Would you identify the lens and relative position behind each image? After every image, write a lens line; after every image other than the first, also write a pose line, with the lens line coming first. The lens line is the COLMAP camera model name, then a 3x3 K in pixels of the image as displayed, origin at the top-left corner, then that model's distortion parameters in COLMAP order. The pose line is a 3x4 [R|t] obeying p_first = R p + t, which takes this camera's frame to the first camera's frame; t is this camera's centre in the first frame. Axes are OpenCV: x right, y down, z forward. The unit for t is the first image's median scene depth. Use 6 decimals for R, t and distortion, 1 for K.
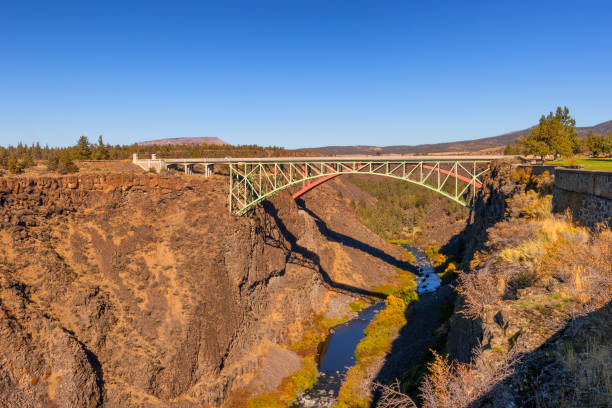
lens RADIAL K [[625.7, 0, 306.2], [0, 625.7, 205.5], [0, 0, 1]] dist [0.011649, 0.000000]
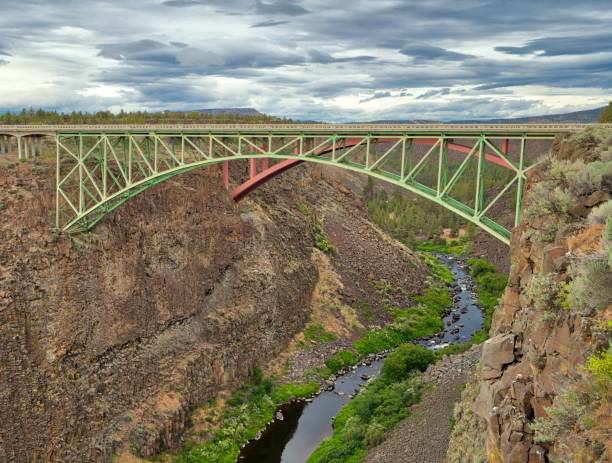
lens RADIAL K [[678.0, 0, 270.5], [0, 678.0, 231.3], [0, 0, 1]] dist [0.090676, 0.000000]
pose [[0.990457, 0.032883, -0.133845, 0.104134], [-0.024037, 0.997452, 0.067177, -0.020410], [0.135713, -0.063318, 0.988723, 0.312806]]
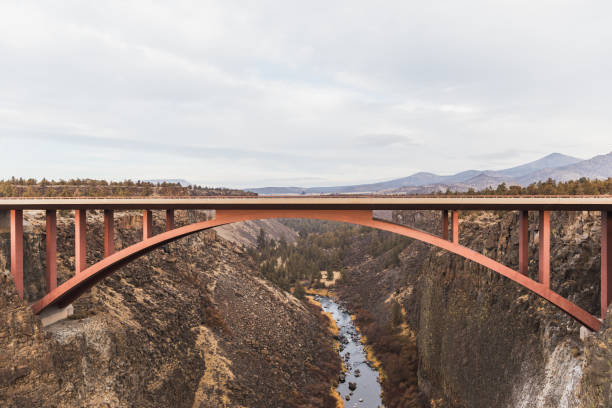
lens RADIAL K [[420.1, 0, 302.5], [0, 420.1, 200.4], [0, 0, 1]] dist [0.007657, -0.003233]
pose [[0.994629, 0.000416, 0.103504, 0.109638], [0.006353, 0.997861, -0.065056, -0.055434], [-0.103310, 0.065364, 0.992499, 0.683788]]
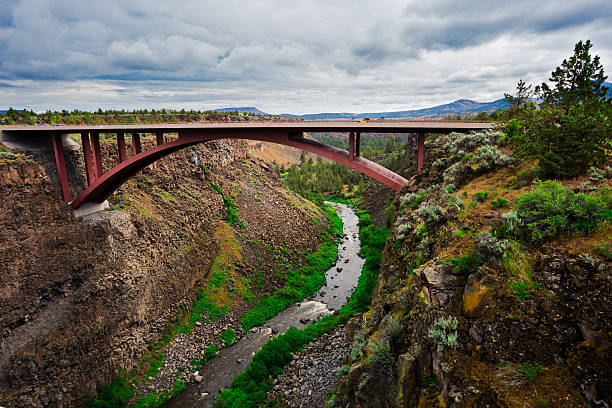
lens RADIAL K [[355.3, 0, 307.3], [0, 355.3, 202.1], [0, 0, 1]] dist [-0.037676, 0.001788]
pose [[0.999411, 0.005150, -0.033942, 0.195098], [-0.000062, 0.988953, 0.148232, -0.053575], [0.034331, -0.148142, 0.988370, 0.657357]]
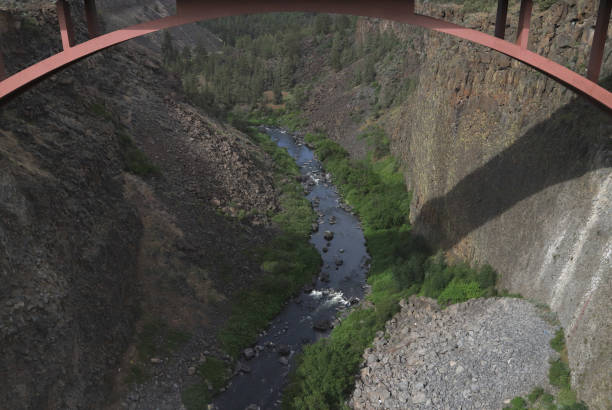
lens RADIAL K [[583.8, 0, 317.0], [0, 583.8, 215.5], [0, 0, 1]] dist [-0.008395, 0.000000]
pose [[0.963342, -0.100184, 0.248870, 0.071990], [0.019362, 0.951201, 0.307964, -0.055504], [-0.267578, -0.291856, 0.918271, 0.691850]]
